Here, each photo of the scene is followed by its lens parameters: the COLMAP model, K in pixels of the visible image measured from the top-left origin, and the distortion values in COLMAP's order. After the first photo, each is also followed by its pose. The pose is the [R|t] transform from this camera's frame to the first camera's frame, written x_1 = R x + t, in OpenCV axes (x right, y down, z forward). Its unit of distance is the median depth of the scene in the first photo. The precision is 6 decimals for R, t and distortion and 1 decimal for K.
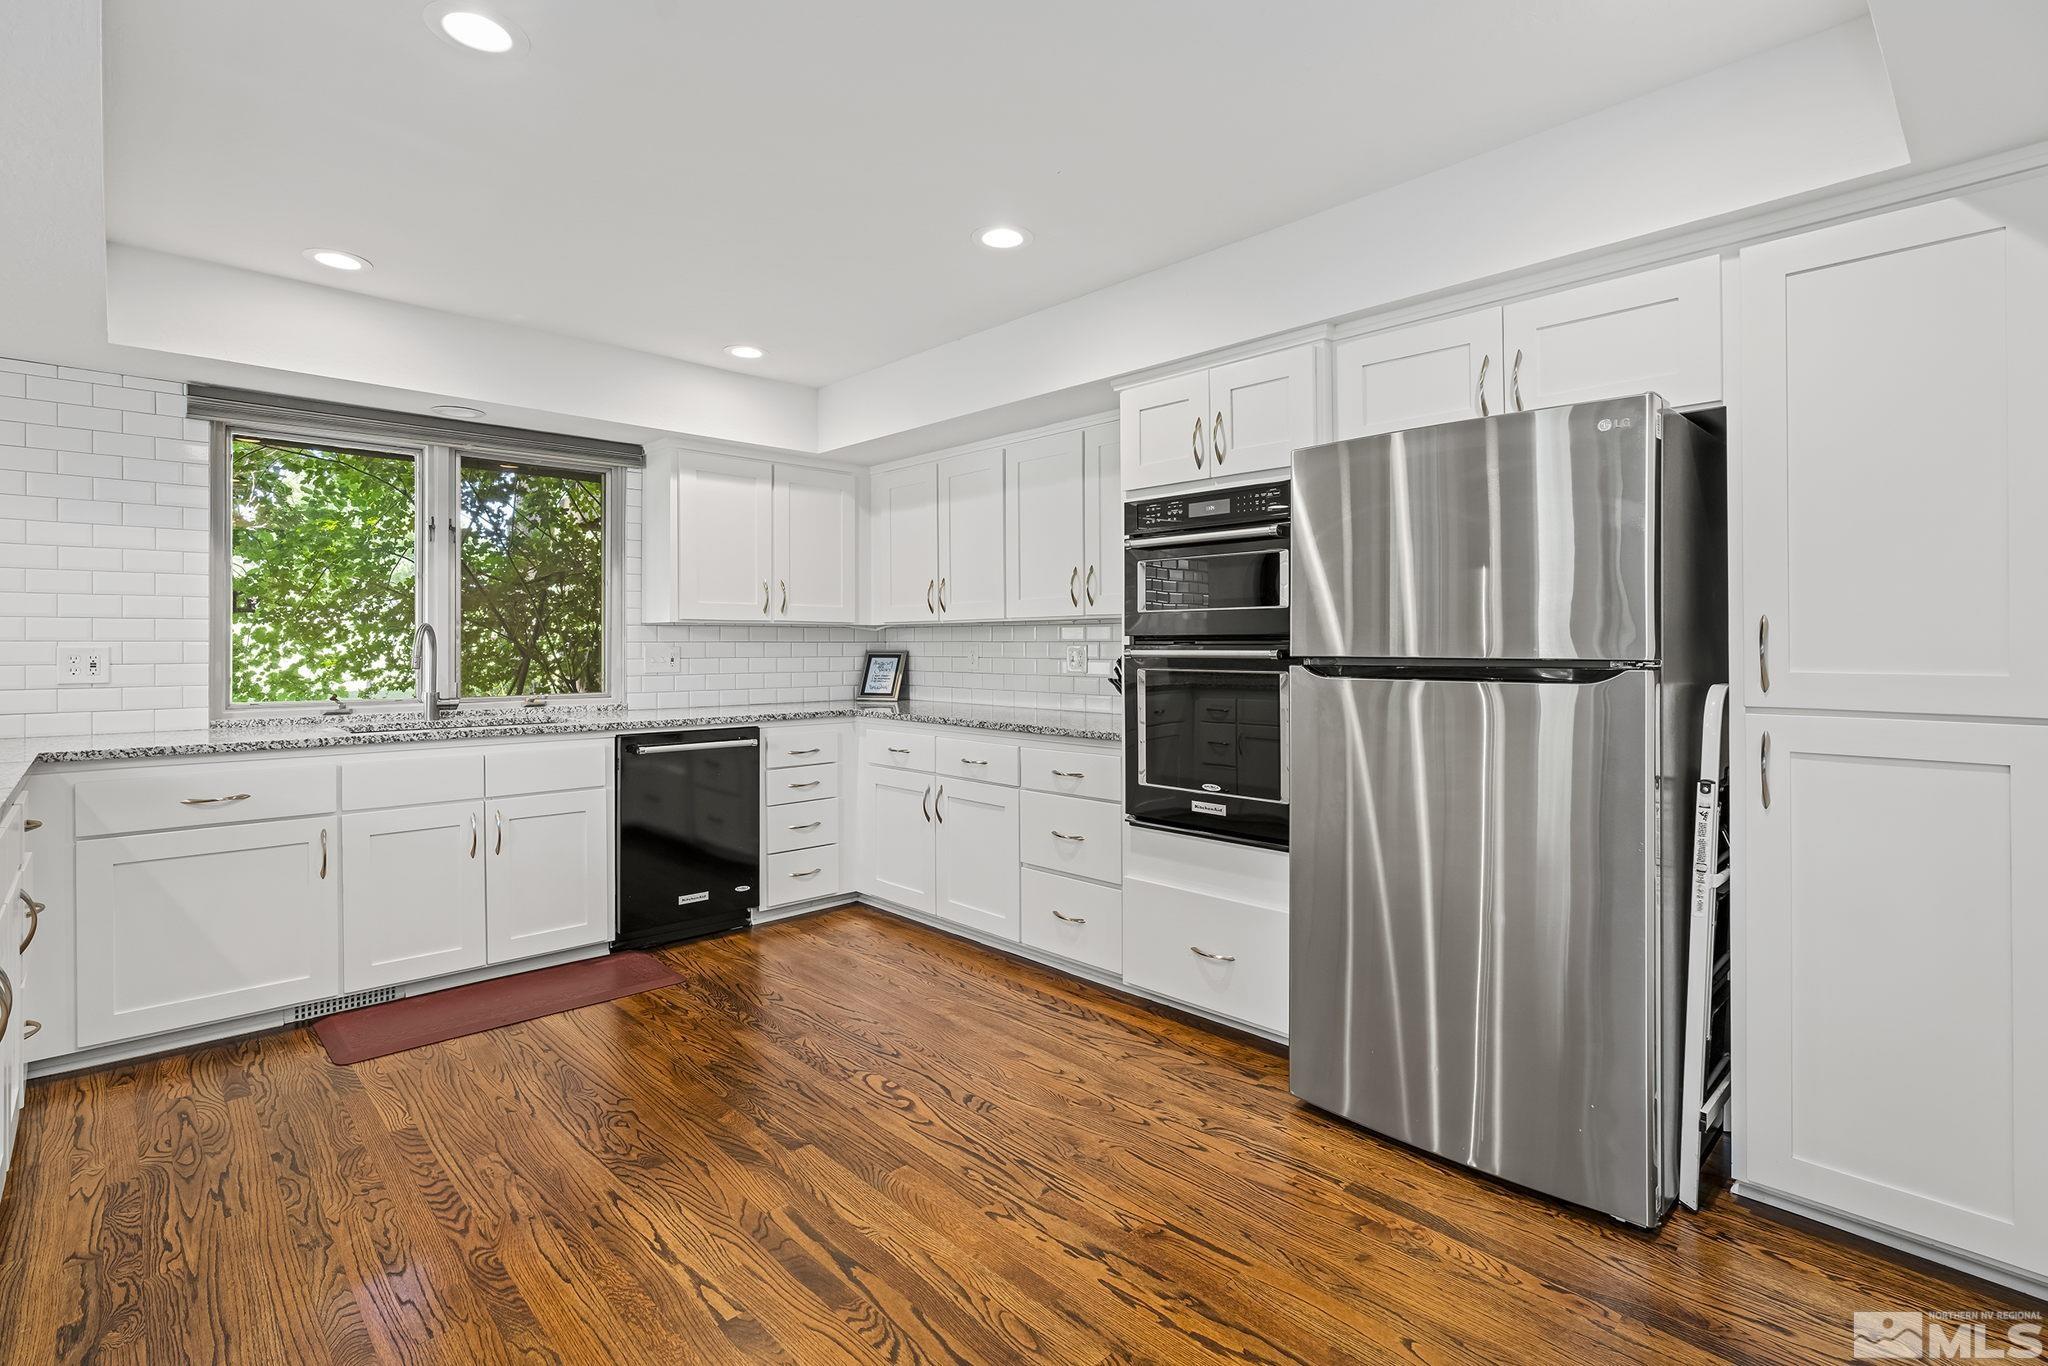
lens RADIAL K [[947.5, 0, 959.1], [0, 947.5, 648.4], [0, 0, 1]] dist [-0.019704, 0.004588]
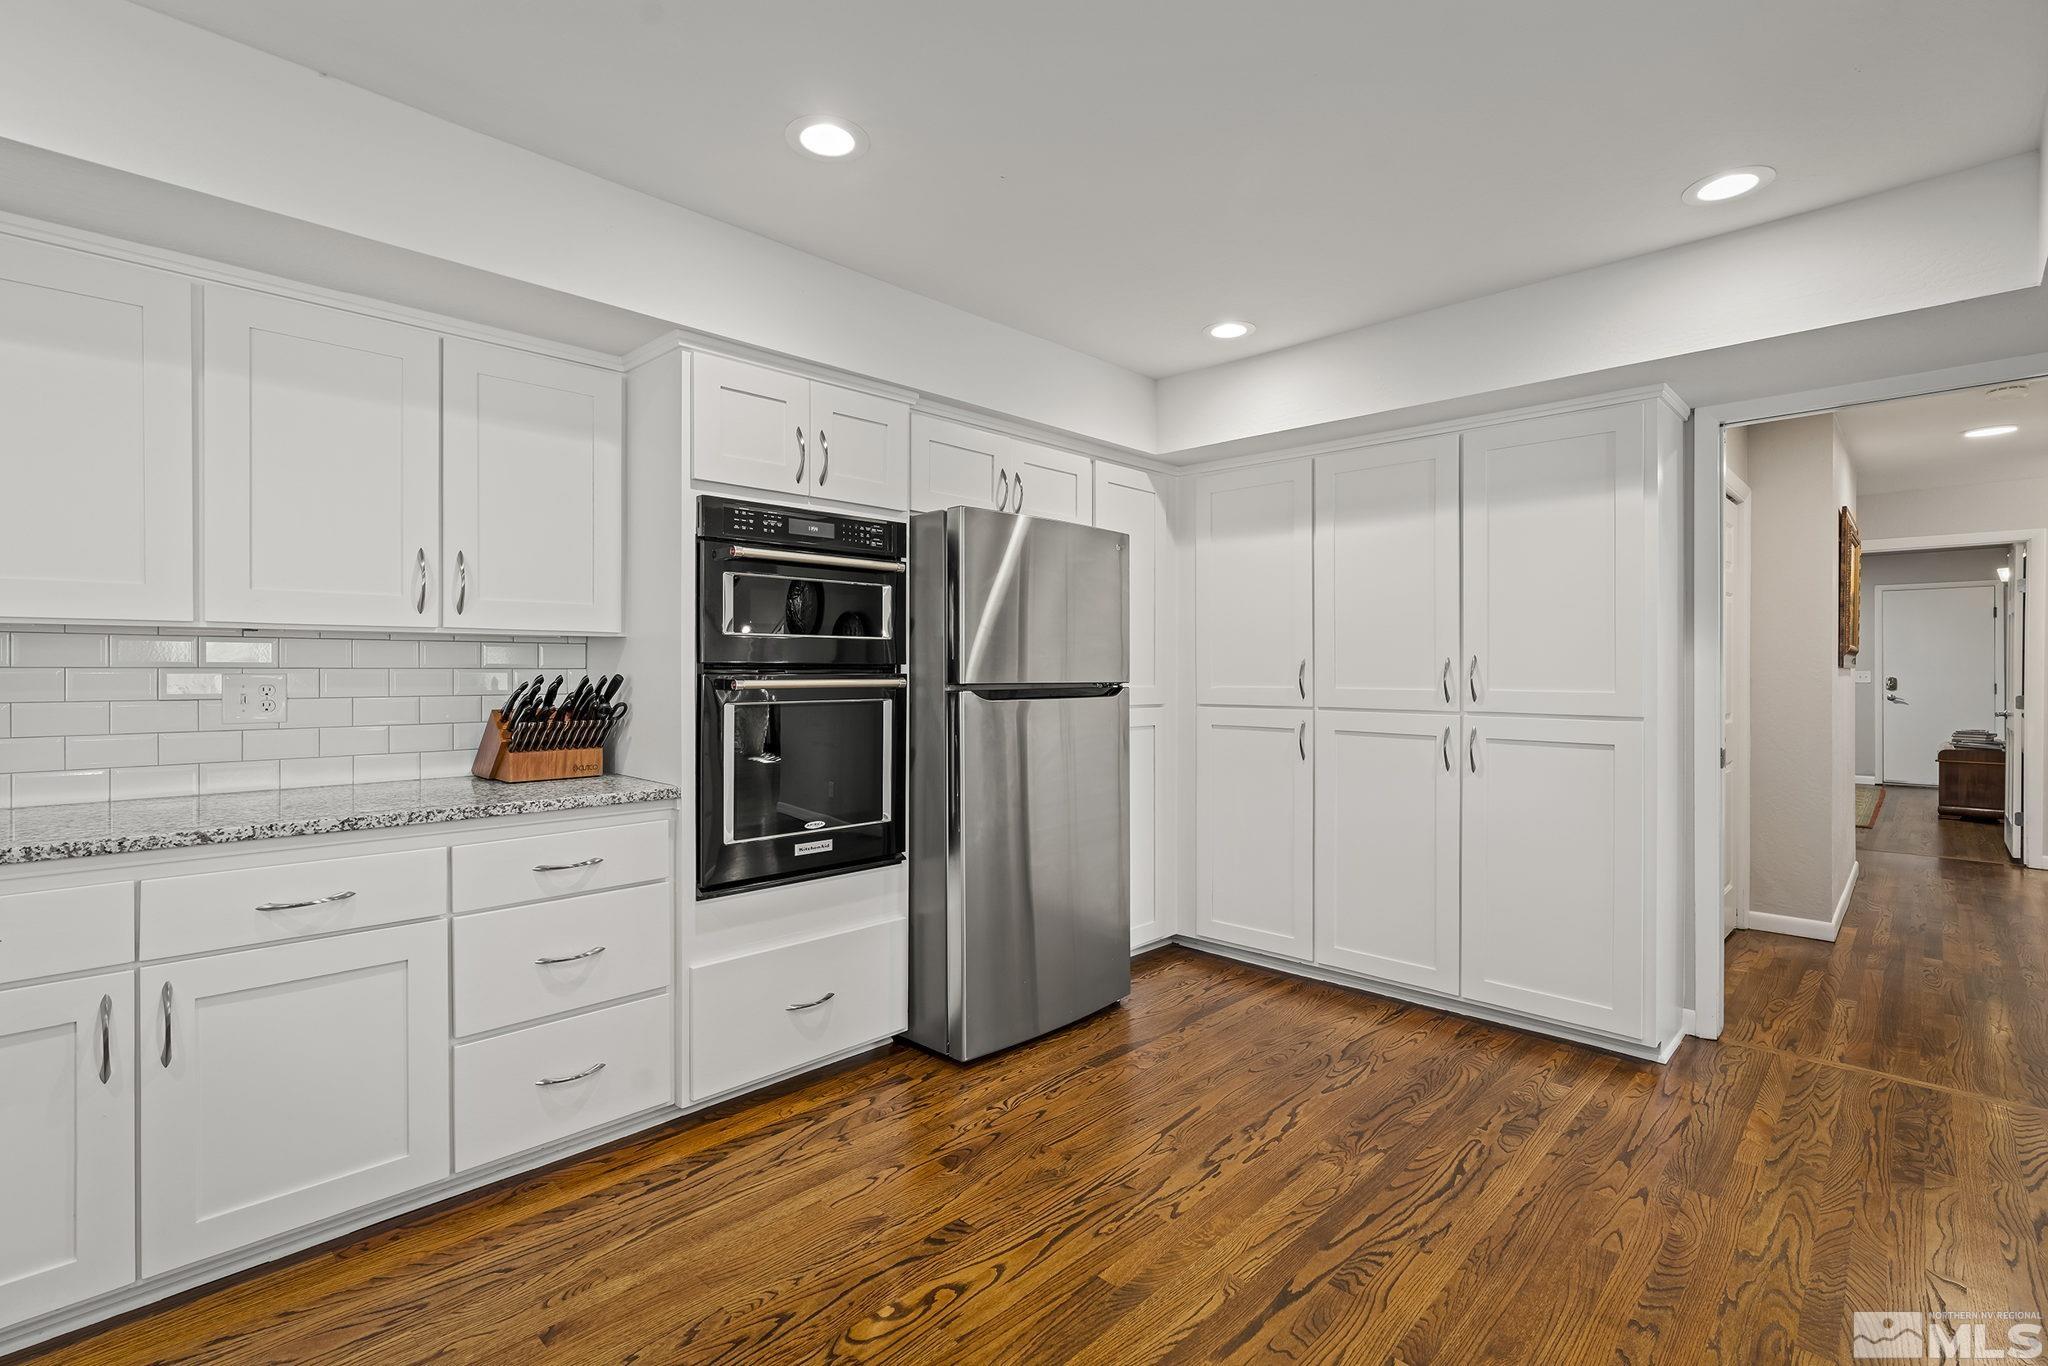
lens RADIAL K [[947.5, 0, 1031.6], [0, 947.5, 680.4], [0, 0, 1]] dist [-0.019704, 0.004588]
pose [[-0.080545, -0.007476, 0.996723, -0.699047], [0.003364, 0.999964, 0.007772, -0.004000], [-0.996745, 0.003979, -0.080517, 0.869733]]
